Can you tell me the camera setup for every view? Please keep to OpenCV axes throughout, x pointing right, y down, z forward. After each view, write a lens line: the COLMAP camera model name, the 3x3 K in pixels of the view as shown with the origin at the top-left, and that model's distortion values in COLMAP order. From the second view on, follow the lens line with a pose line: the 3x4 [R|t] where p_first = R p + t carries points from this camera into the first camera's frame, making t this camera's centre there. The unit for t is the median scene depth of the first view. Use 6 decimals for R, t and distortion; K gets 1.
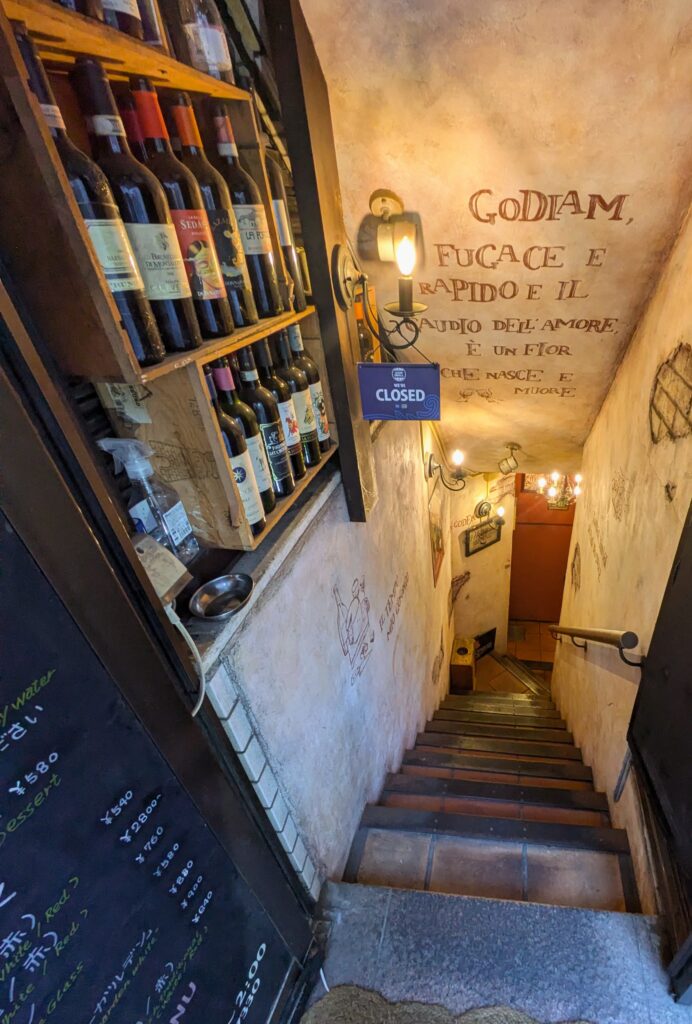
lens RADIAL K [[480.1, 0, 455.3], [0, 480.1, 566.3], [0, 0, 1]] dist [-0.003536, -0.000473]
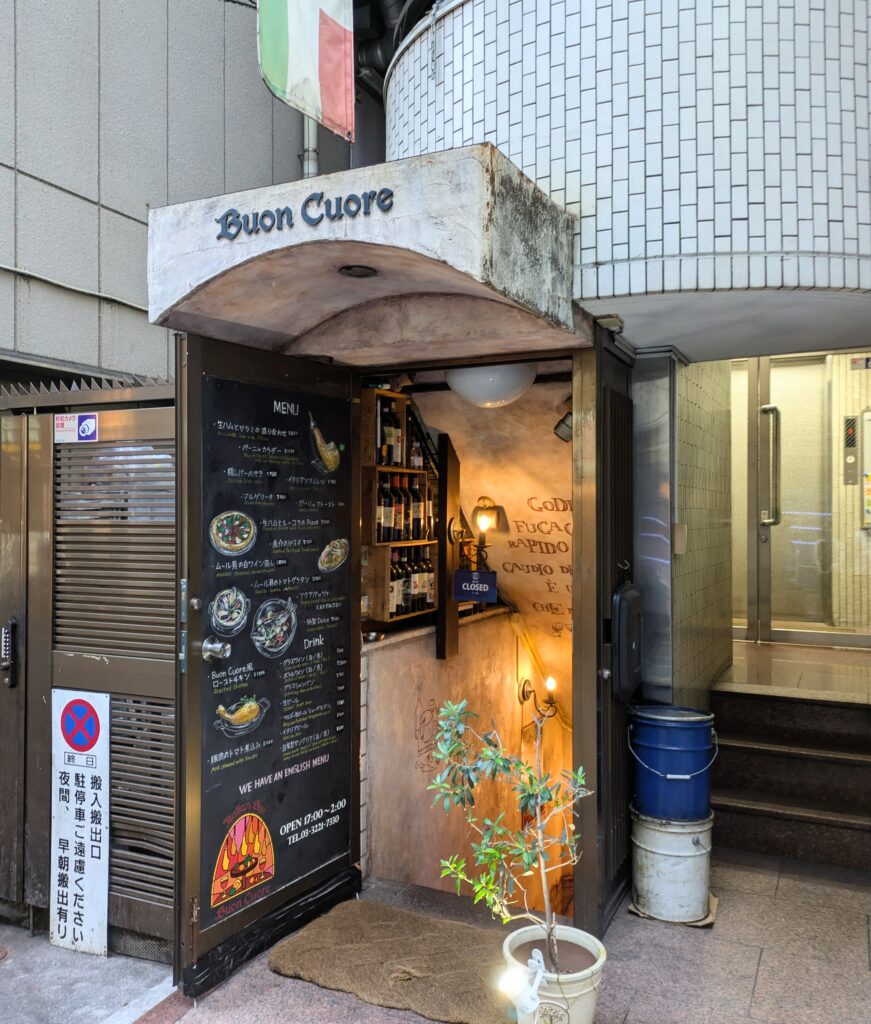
lens RADIAL K [[877.4, 0, 435.1], [0, 877.4, 511.2], [0, 0, 1]] dist [-0.000406, -0.000032]
pose [[0.949231, 0.027319, -0.313391, 0.978396], [-0.205364, 0.808465, -0.551552, 1.611095], [0.238298, 0.587909, 0.773031, -2.241812]]
